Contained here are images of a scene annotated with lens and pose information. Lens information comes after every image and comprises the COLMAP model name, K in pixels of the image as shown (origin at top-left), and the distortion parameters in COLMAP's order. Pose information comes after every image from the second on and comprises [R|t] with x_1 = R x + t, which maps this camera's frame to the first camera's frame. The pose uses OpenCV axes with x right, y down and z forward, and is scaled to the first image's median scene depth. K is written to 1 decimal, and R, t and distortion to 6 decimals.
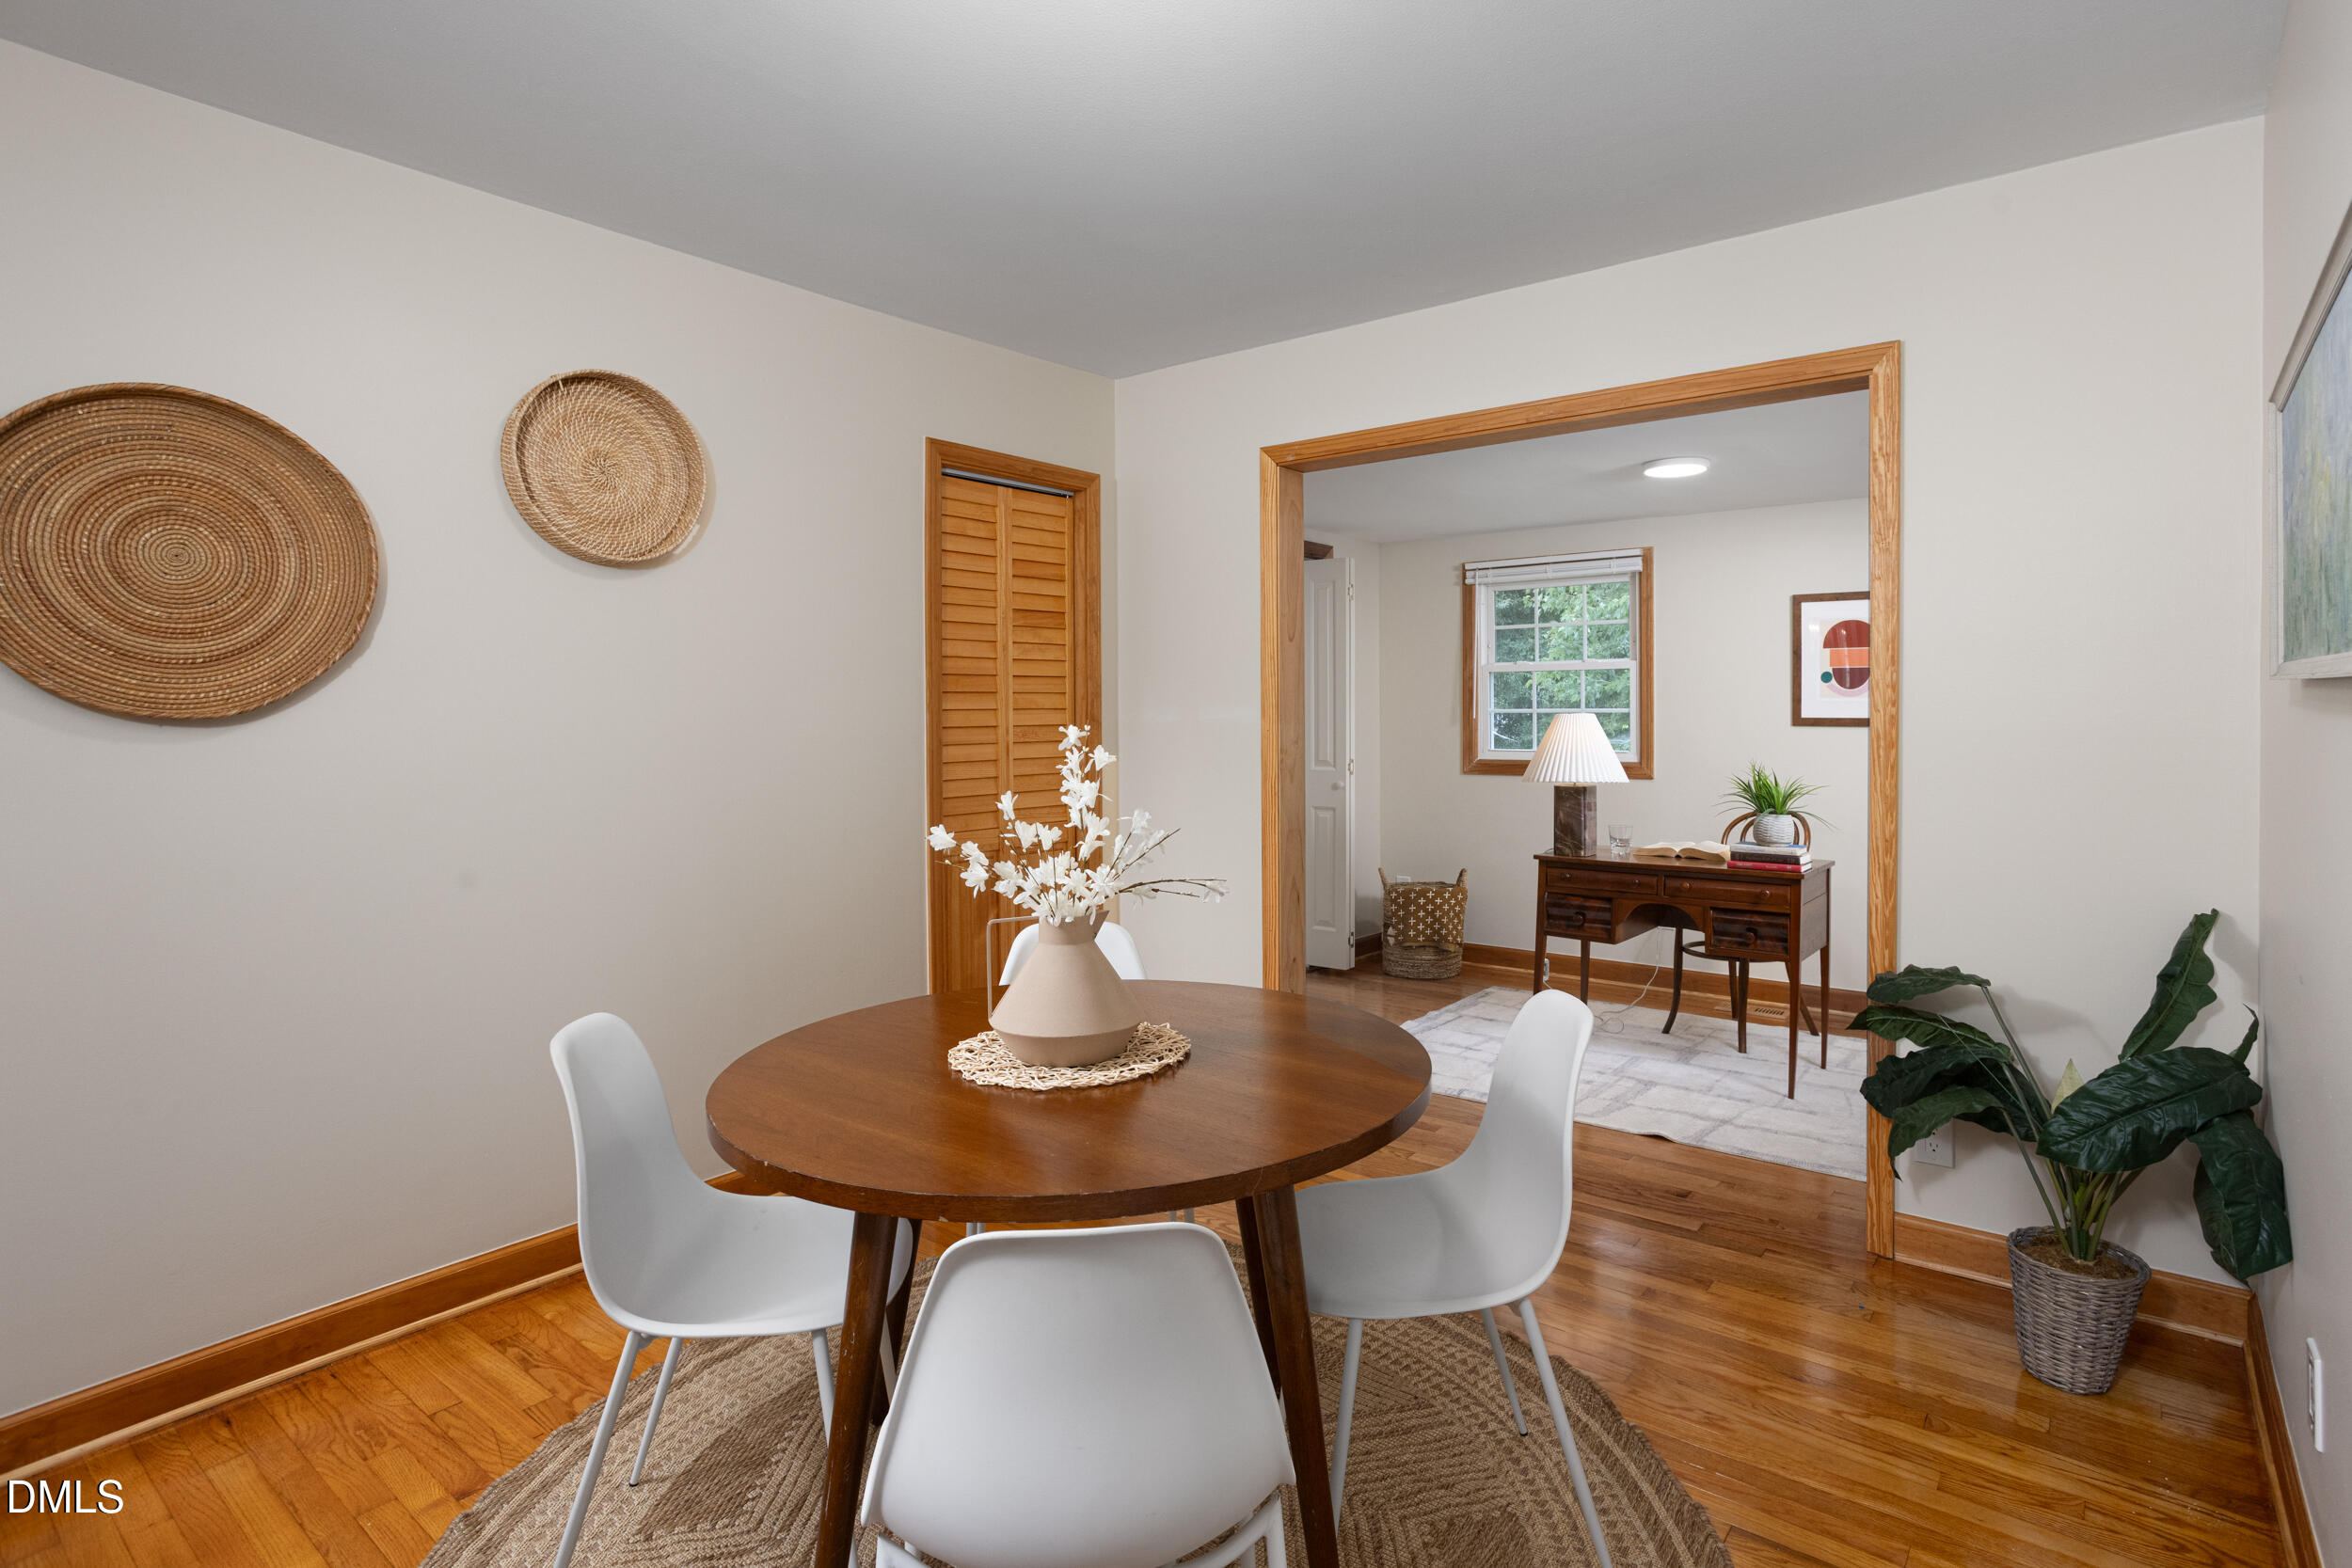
lens RADIAL K [[1181.4, 0, 1218.2], [0, 1181.4, 738.5], [0, 0, 1]] dist [-0.032740, 0.007668]
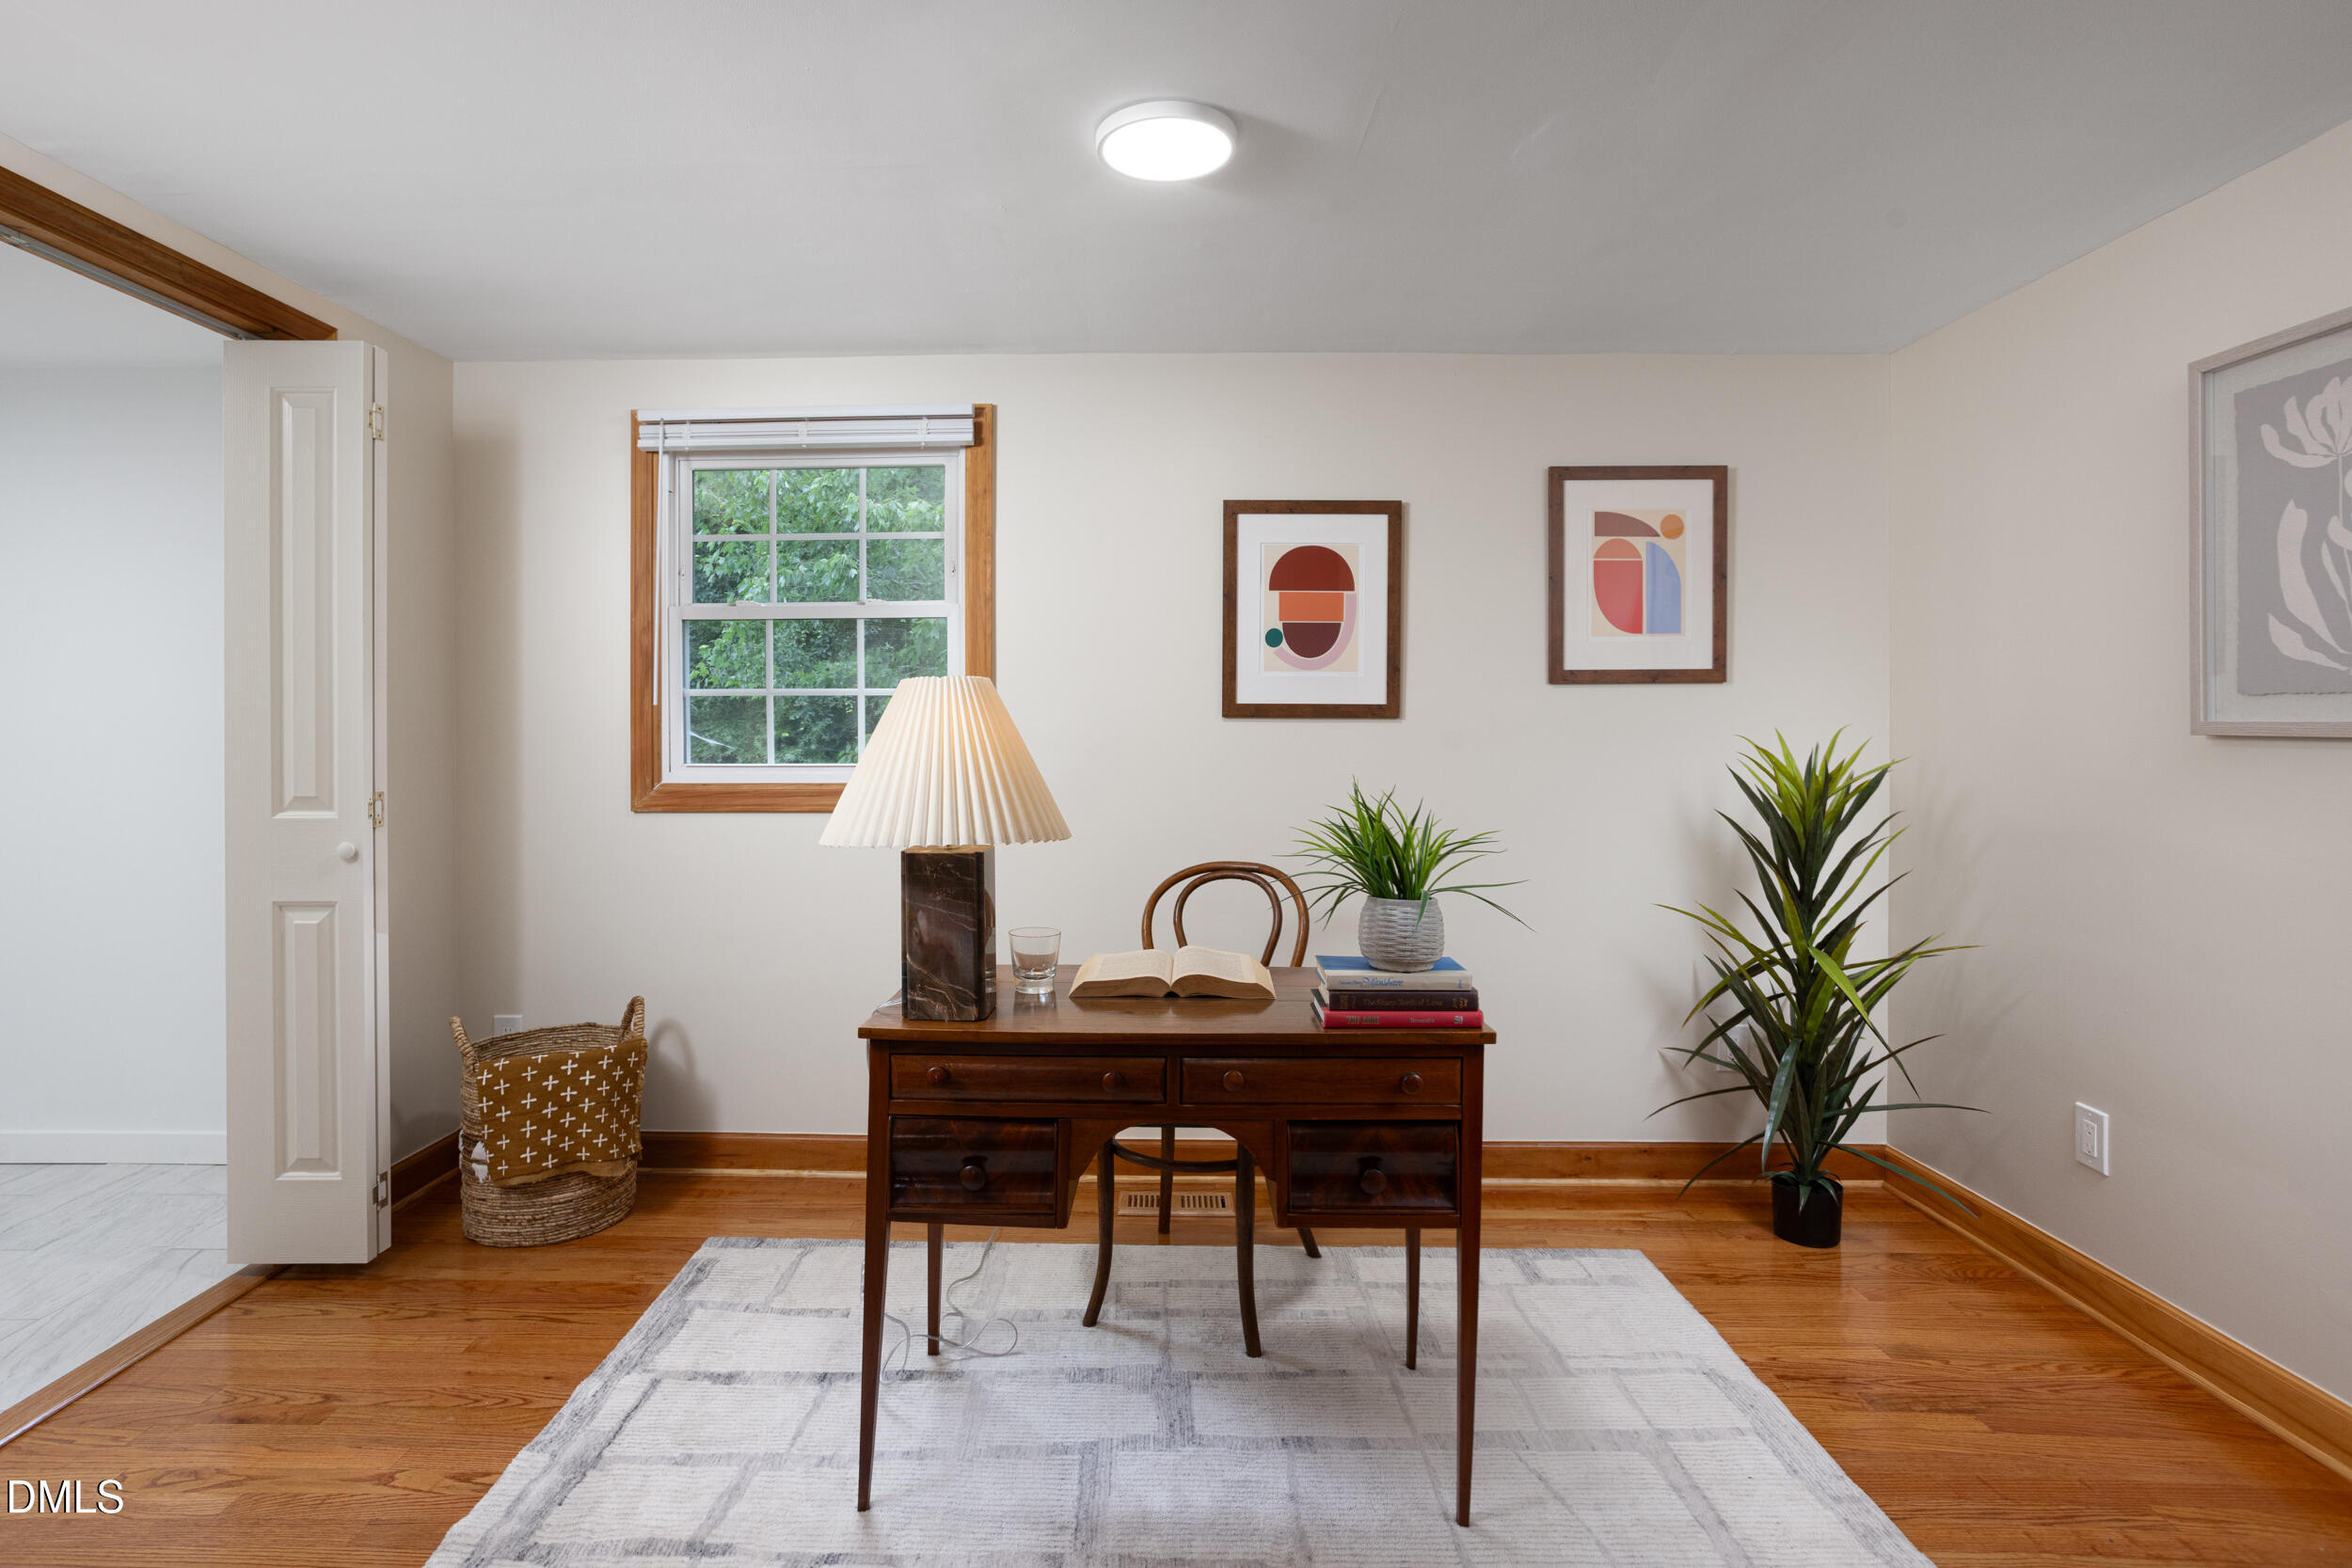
lens RADIAL K [[1181.4, 0, 1149.2], [0, 1181.4, 733.3], [0, 0, 1]] dist [-0.032740, 0.007668]
pose [[0.794538, -0.004477, 0.607198, 0.090723], [0.012052, 0.999892, -0.008398, 0.002101], [-0.607095, 0.013991, 0.794506, 0.546822]]
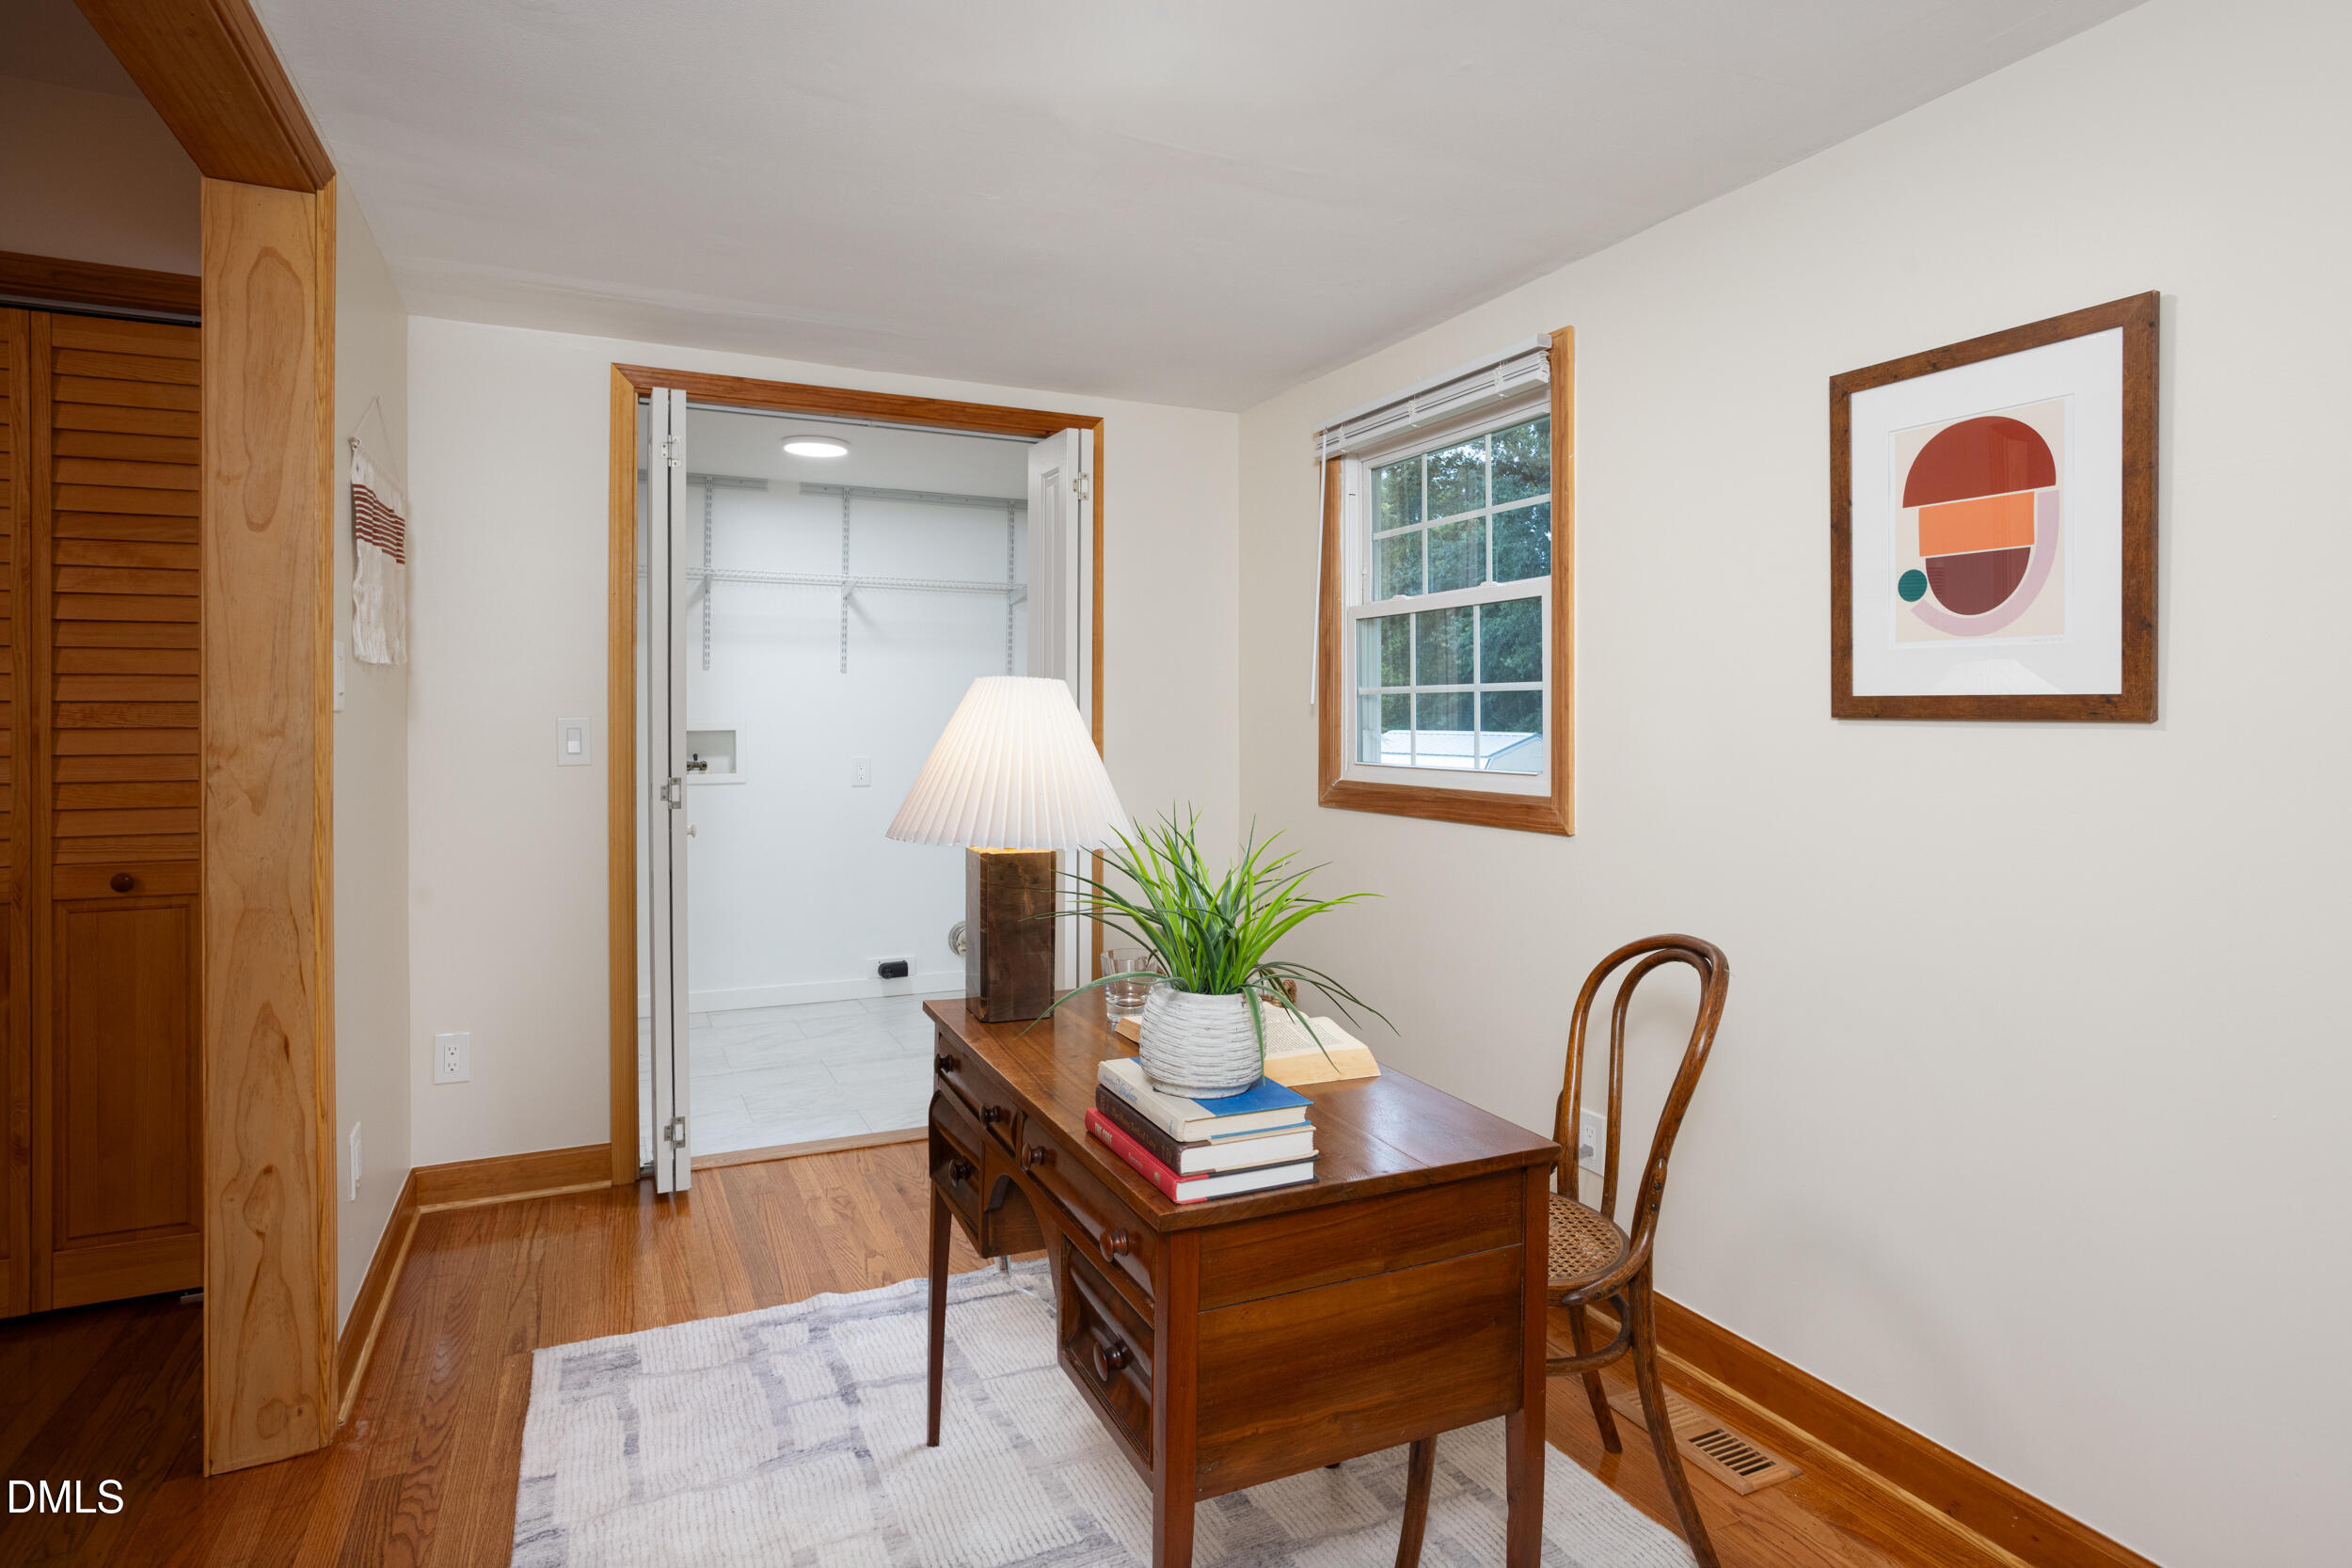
lens RADIAL K [[1276.9, 0, 1190.5], [0, 1276.9, 682.1], [0, 0, 1]] dist [-0.013791, 0.012985]
pose [[0.878406, -0.005652, -0.477882, 0.509586], [-0.016772, 0.998950, -0.042643, -0.001571], [0.477621, 0.045473, 0.877389, 0.544258]]
